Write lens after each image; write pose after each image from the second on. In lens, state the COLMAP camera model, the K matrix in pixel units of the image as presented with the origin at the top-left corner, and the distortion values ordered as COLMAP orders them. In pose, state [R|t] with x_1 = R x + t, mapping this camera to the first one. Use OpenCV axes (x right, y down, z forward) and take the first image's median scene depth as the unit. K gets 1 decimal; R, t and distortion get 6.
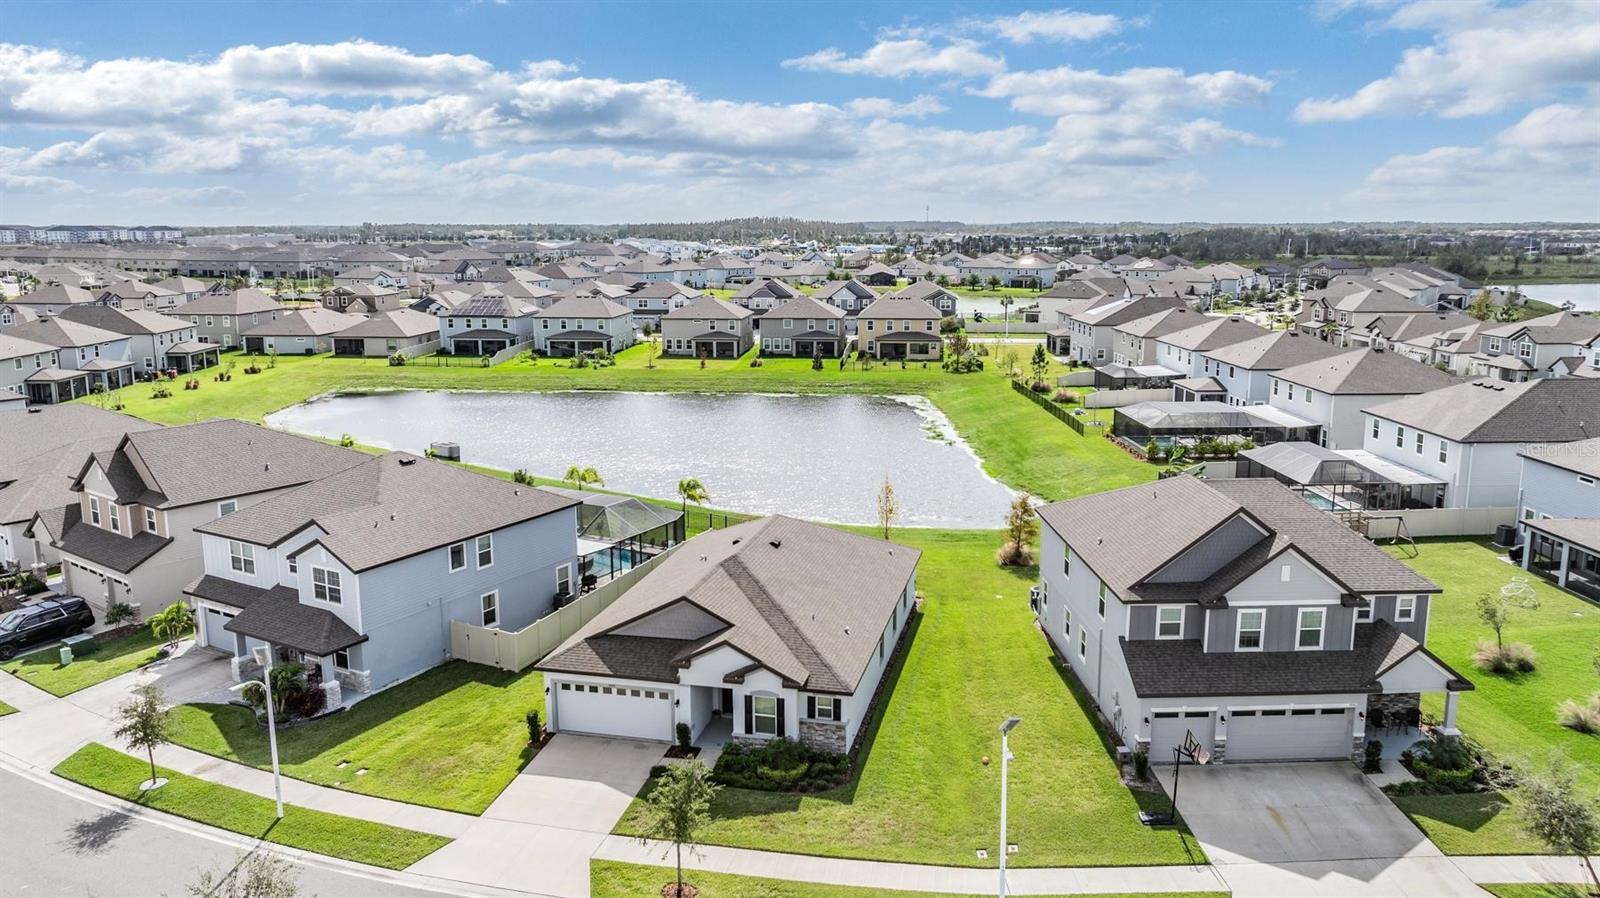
lens RADIAL K [[1153.4, 0, 807.9], [0, 1153.4, 444.8], [0, 0, 1]] dist [-0.018598, -0.001364]
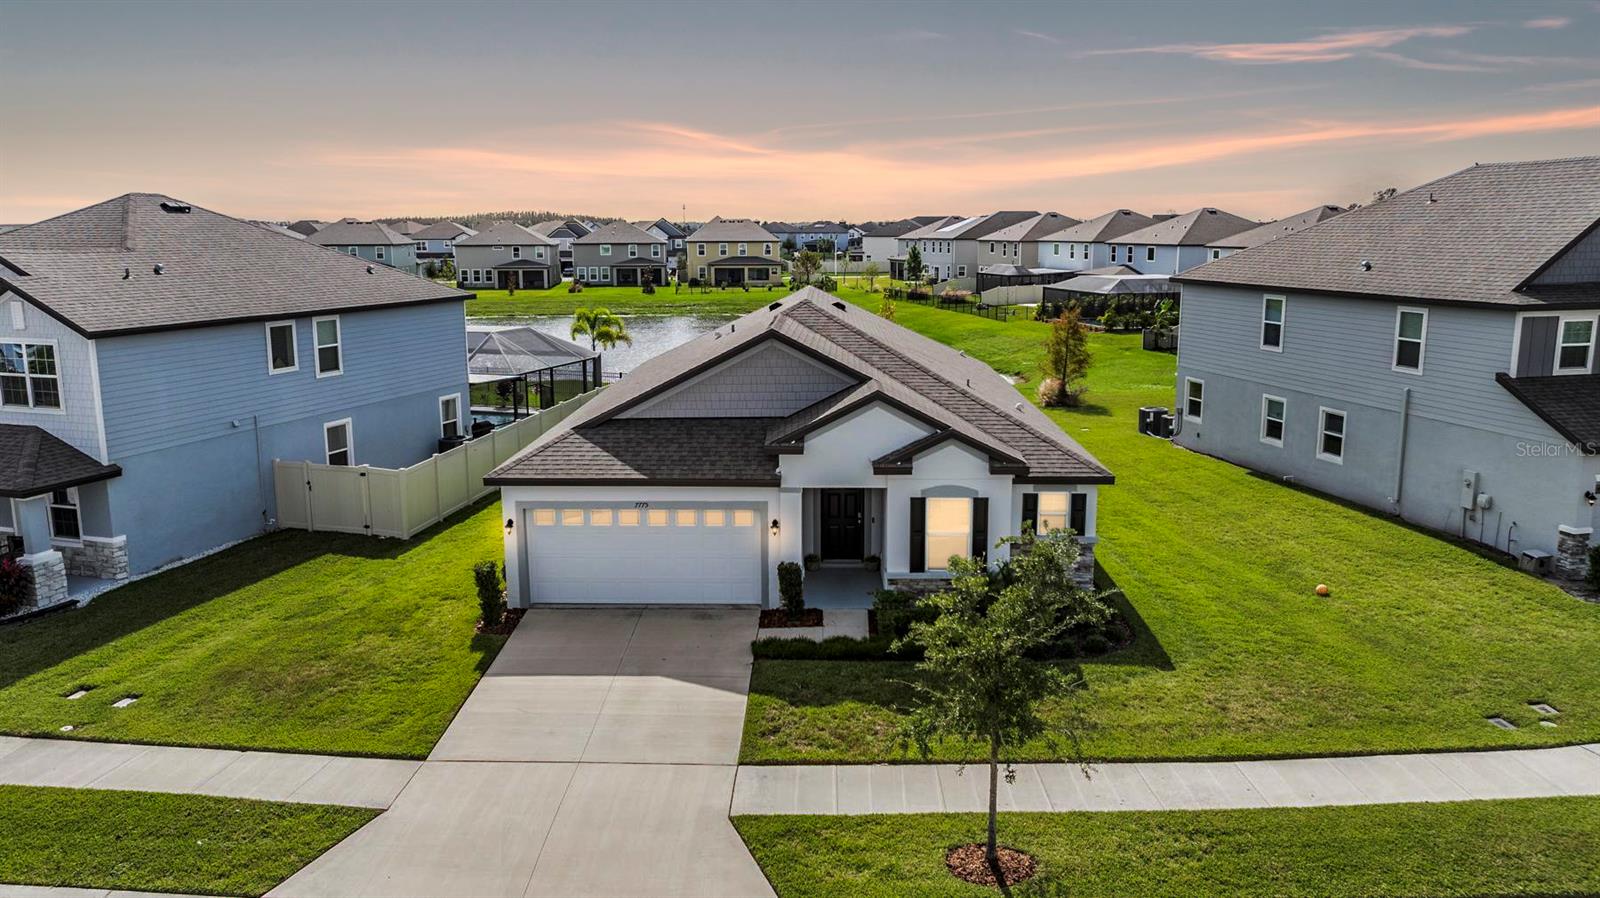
lens RADIAL K [[1153.4, 0, 807.9], [0, 1153.4, 444.8], [0, 0, 1]] dist [-0.018598, -0.001364]
pose [[0.978869, -0.039394, 0.200656, -0.180486], [0.039107, 0.999220, 0.005394, 0.164426], [-0.200712, 0.002567, 0.979647, 0.428446]]
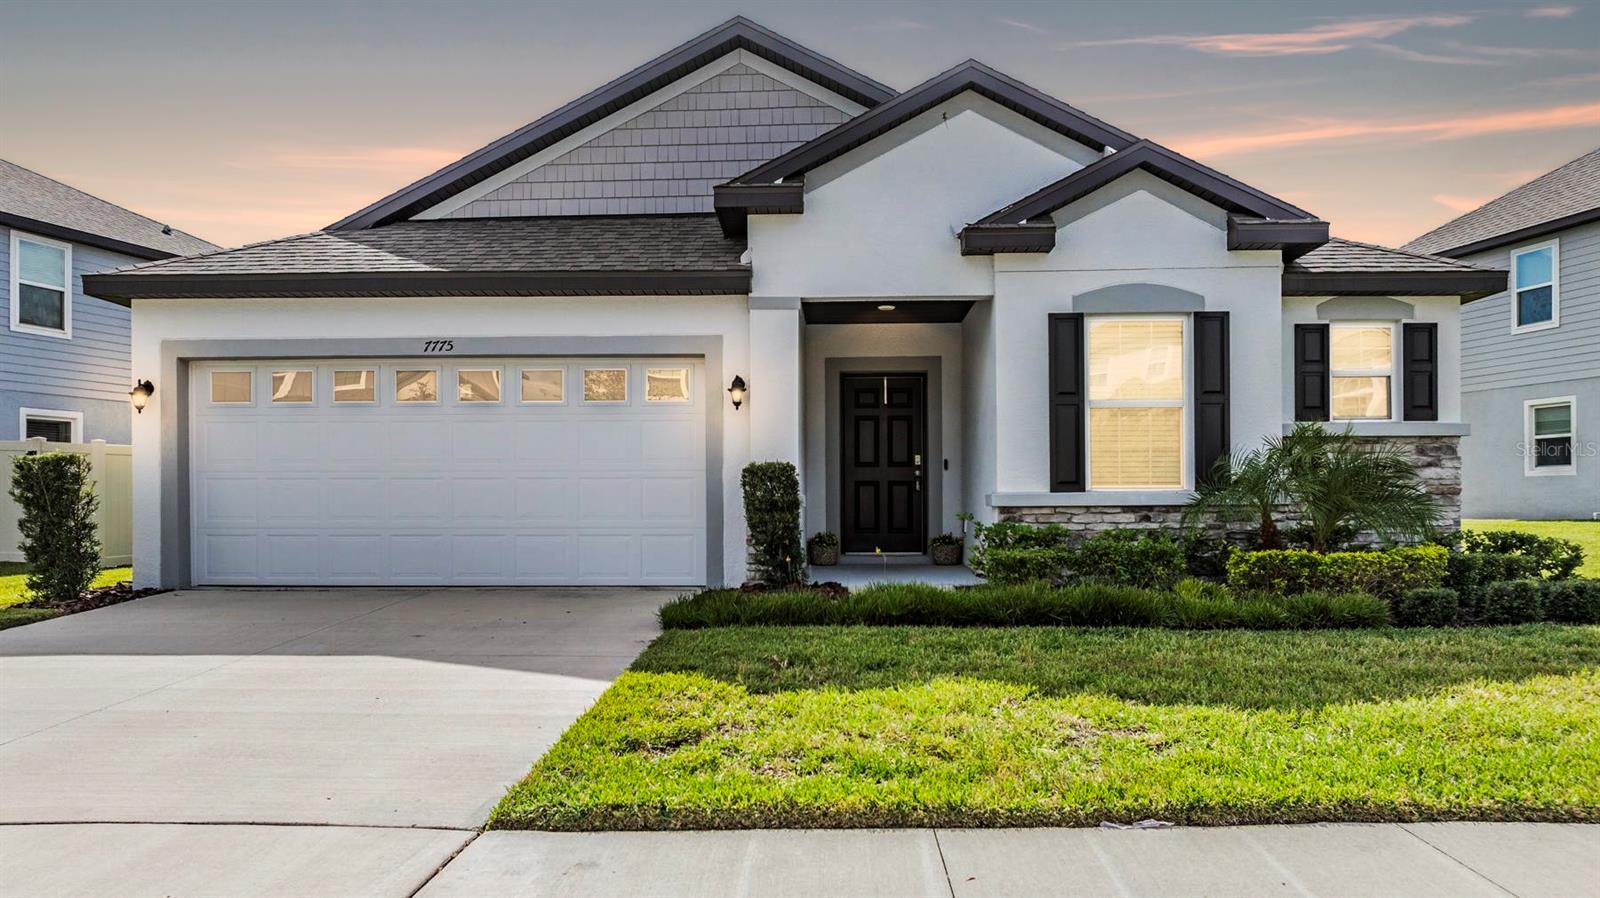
lens RADIAL K [[1128.0, 0, 804.2], [0, 1128.0, 504.6], [0, 0, 1]] dist [-0.013652, -0.000513]
pose [[0.981081, -0.003403, 0.193566, -0.128385], [0.038407, 0.983394, -0.177375, 0.255918], [-0.189748, 0.181454, 0.964920, 0.697227]]
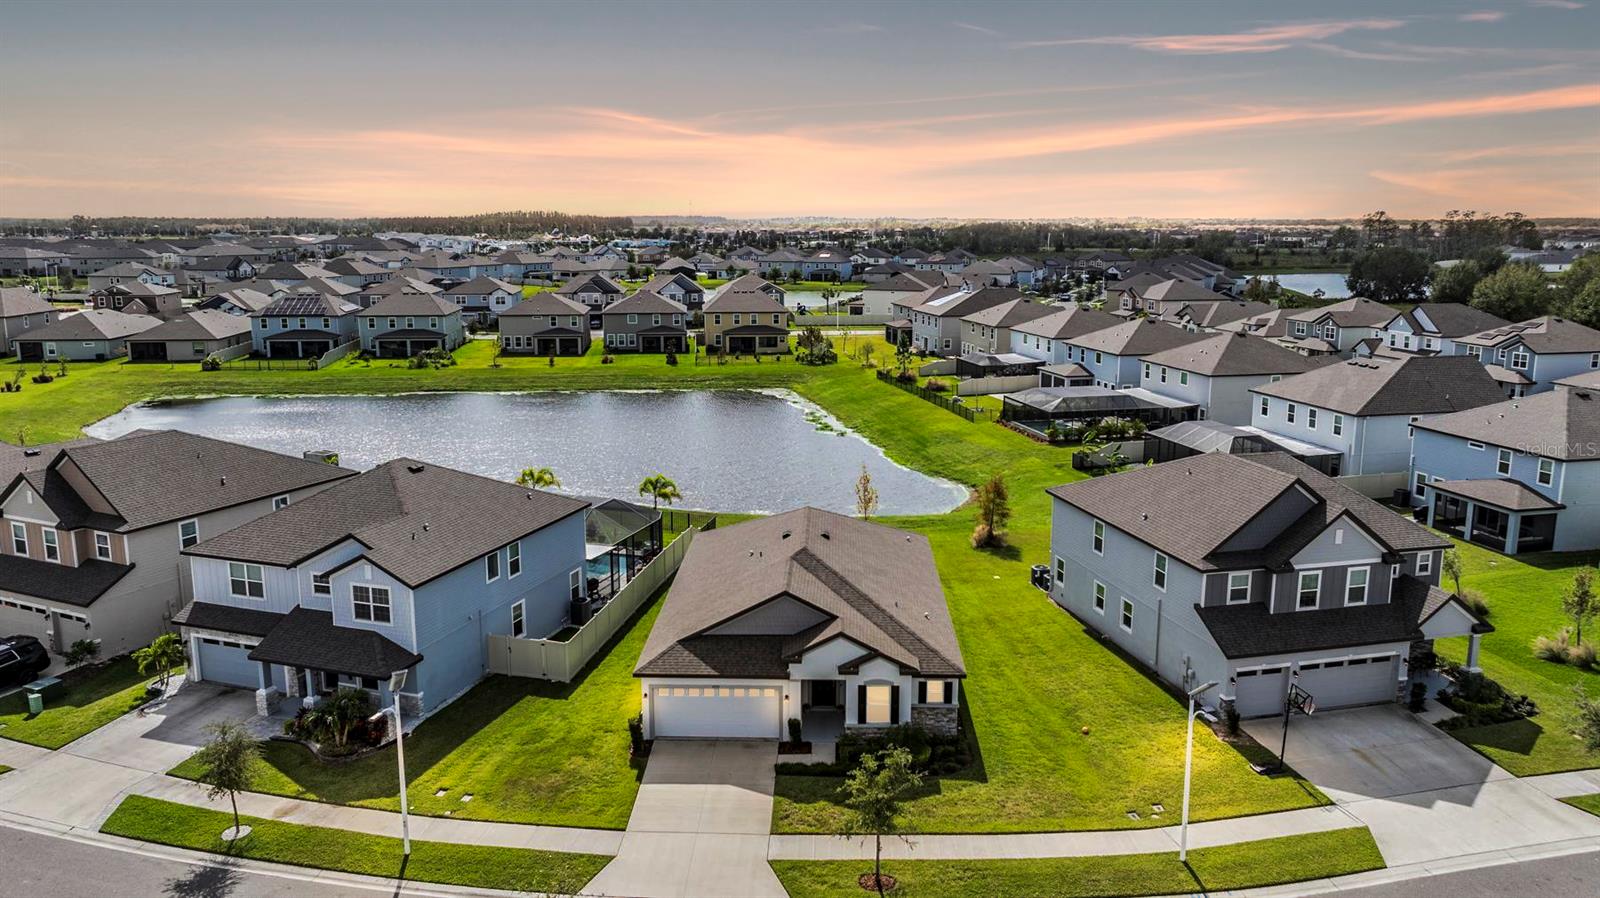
lens RADIAL K [[1153.4, 0, 807.9], [0, 1153.4, 444.8], [0, 0, 1]] dist [-0.018598, -0.001364]
pose [[0.979986, -0.034677, 0.196022, -0.251120], [0.033777, 0.999398, 0.007937, -0.001439], [-0.196180, -0.001157, 0.980567, 0.021696]]
